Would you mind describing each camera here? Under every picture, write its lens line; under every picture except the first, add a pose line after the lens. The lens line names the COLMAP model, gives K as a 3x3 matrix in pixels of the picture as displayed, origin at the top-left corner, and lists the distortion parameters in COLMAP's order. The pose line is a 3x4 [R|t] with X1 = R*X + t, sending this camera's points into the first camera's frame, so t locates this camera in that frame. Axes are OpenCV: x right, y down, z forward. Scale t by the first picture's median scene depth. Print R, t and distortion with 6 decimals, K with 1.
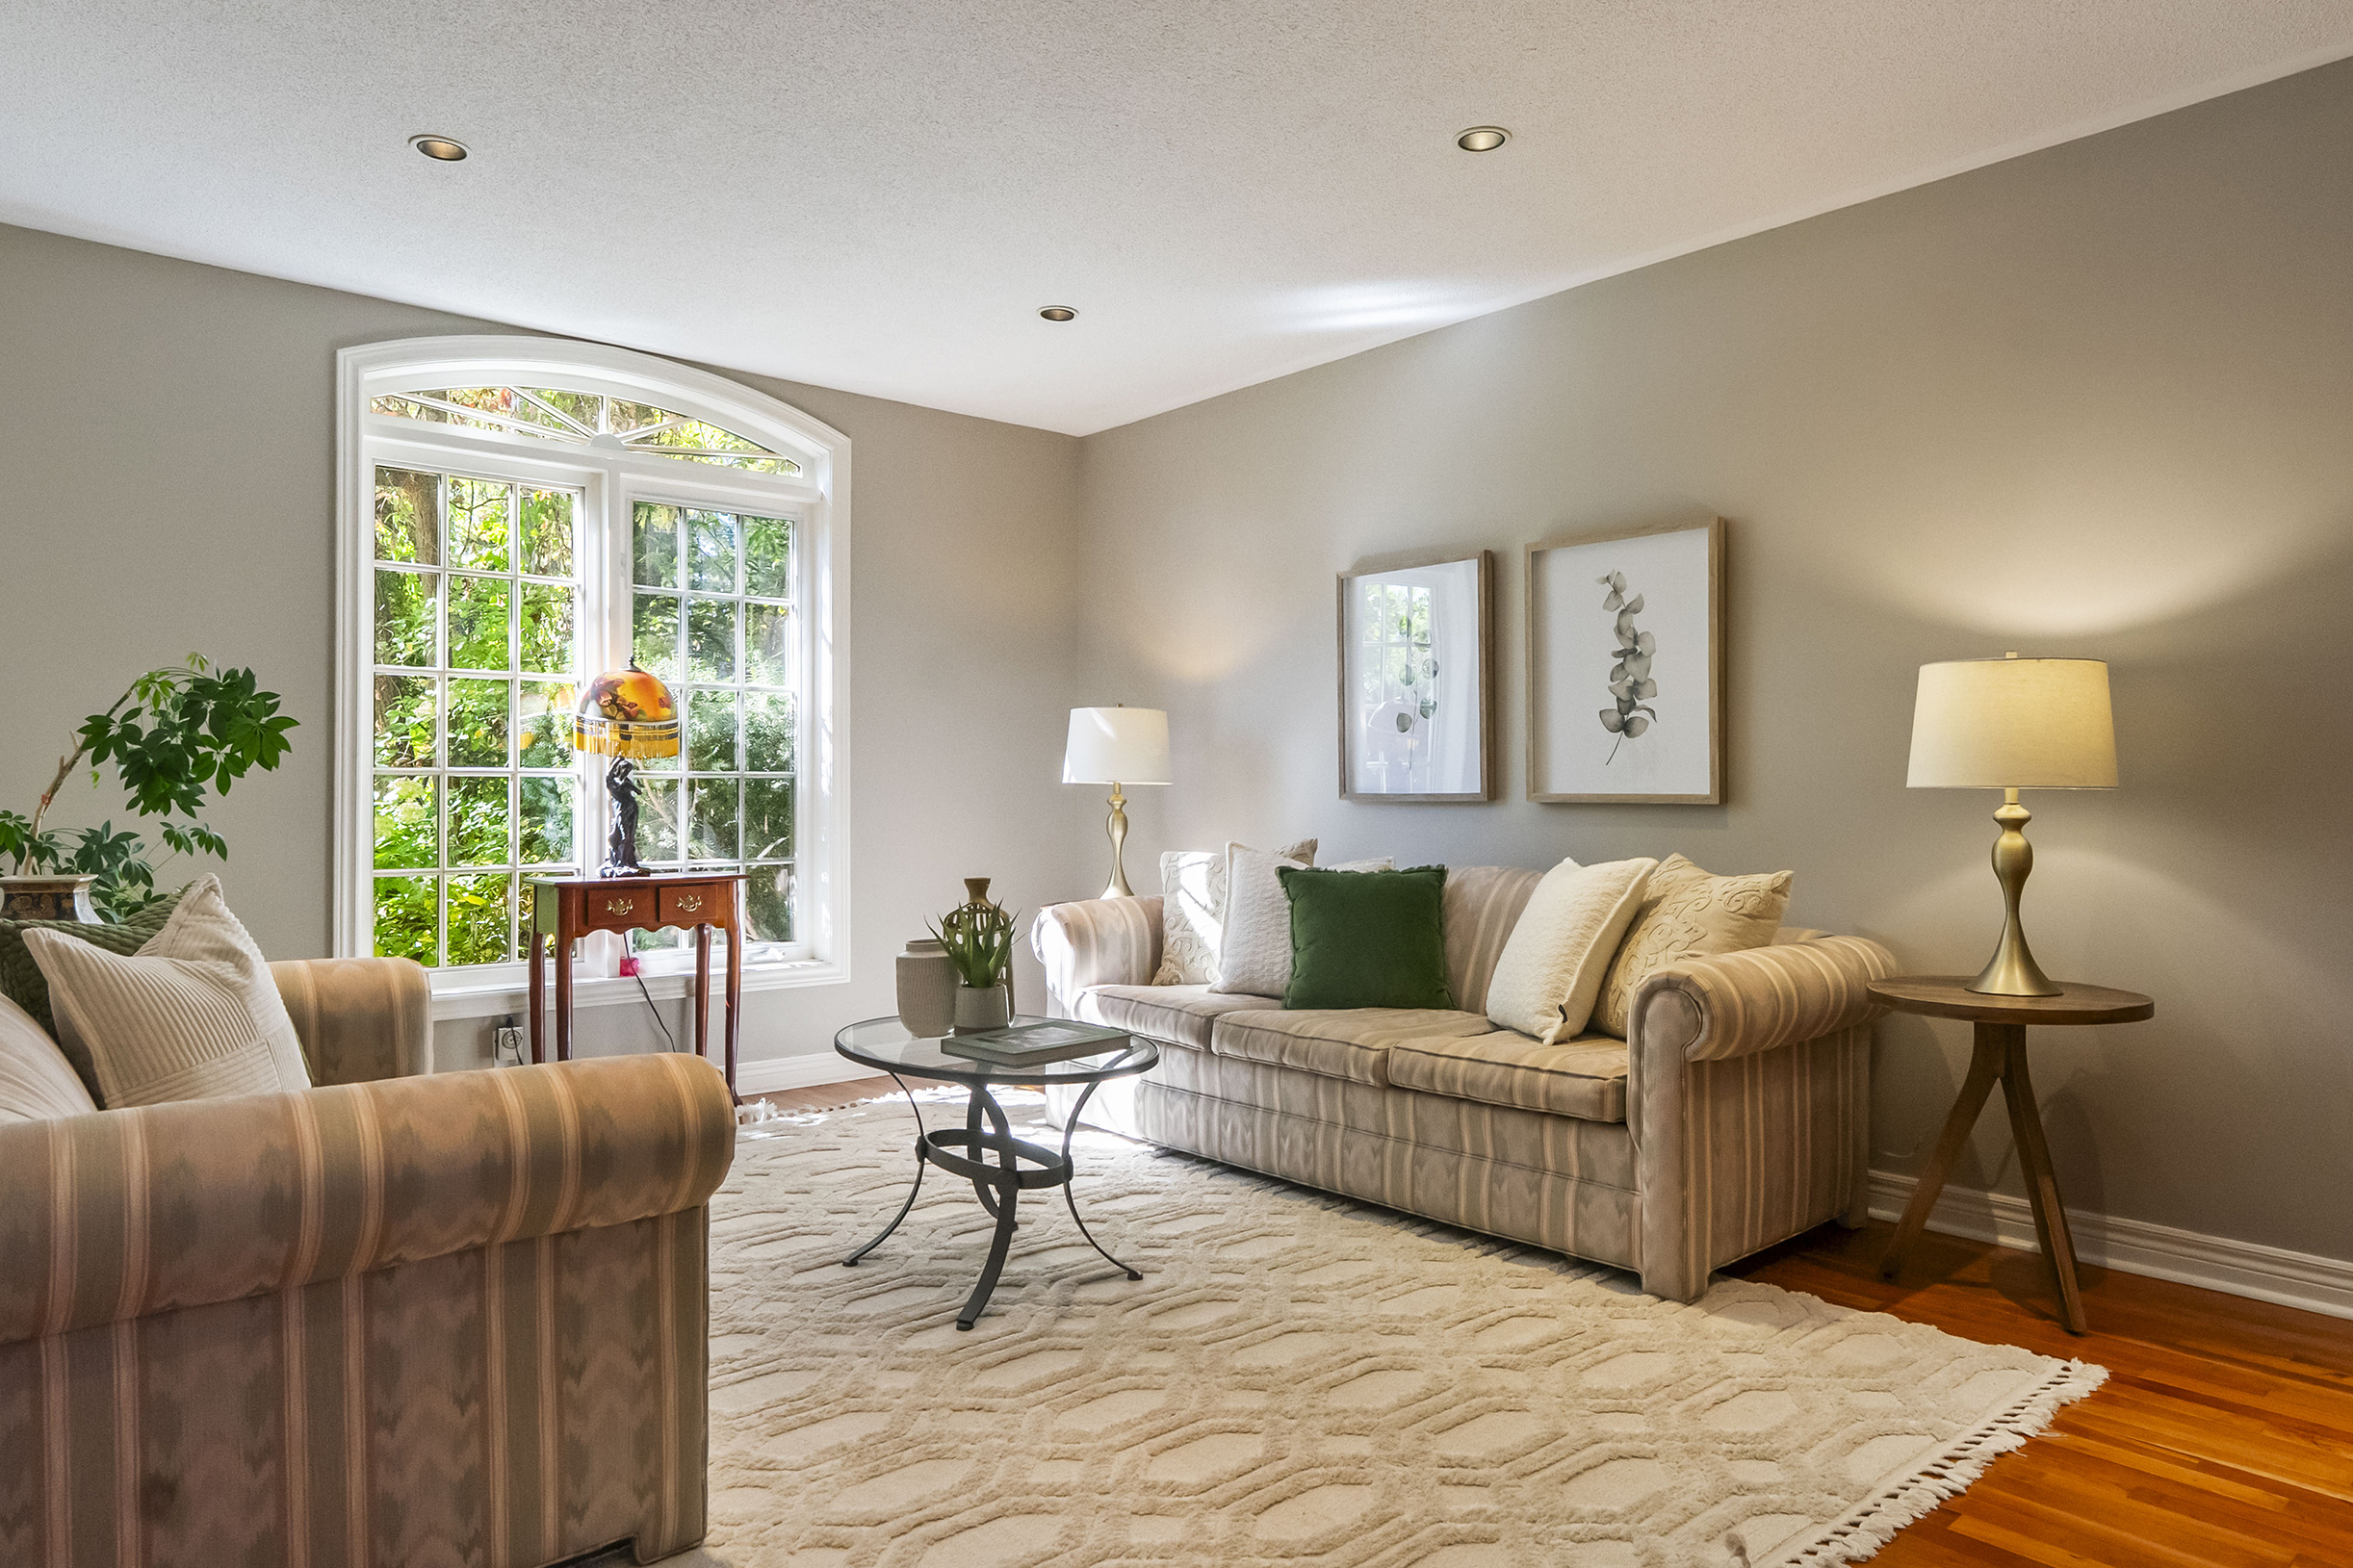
lens RADIAL K [[1490.7, 0, 1180.2], [0, 1490.7, 792.7], [0, 0, 1]] dist [-0.010199, 0.000690]
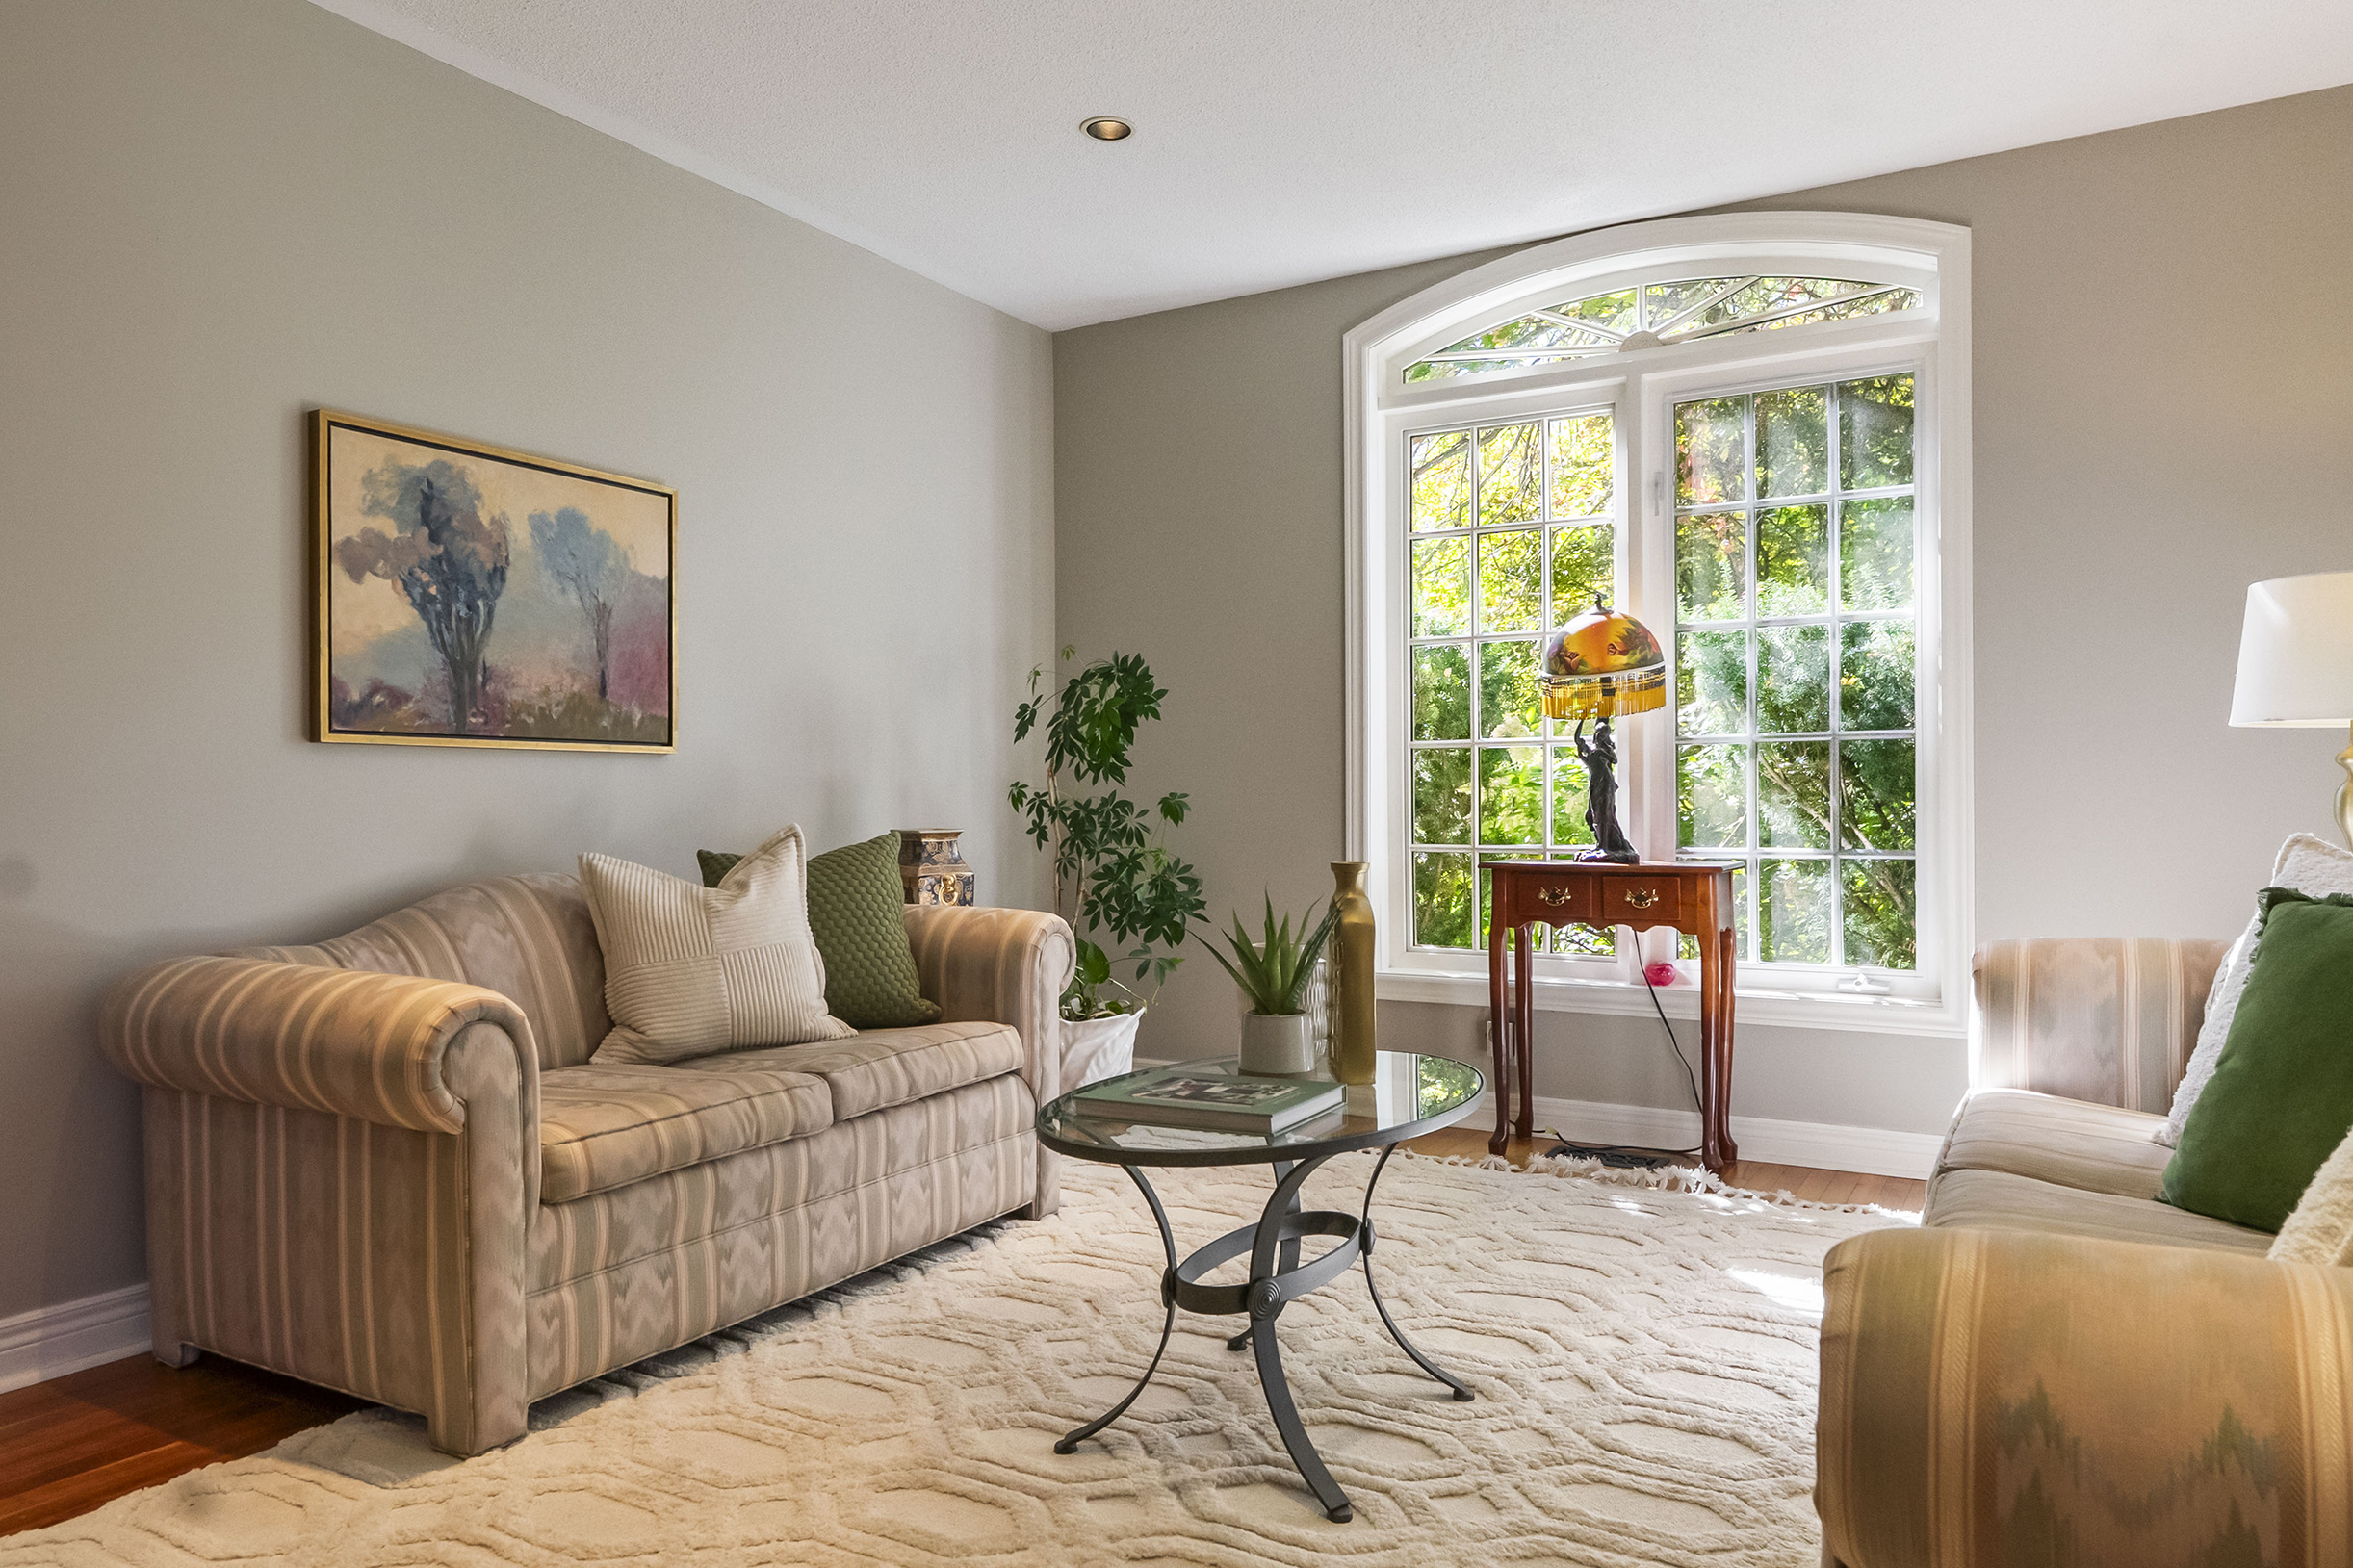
lens RADIAL K [[1556.5, 0, 1179.1], [0, 1556.5, 780.9], [0, 0, 1]] dist [0.011540, 0.002051]
pose [[0.308000, -0.014136, -0.951281, 0.416458], [0.001278, 0.999895, -0.014444, 0.026048], [0.951386, 0.003233, 0.307985, 0.551797]]
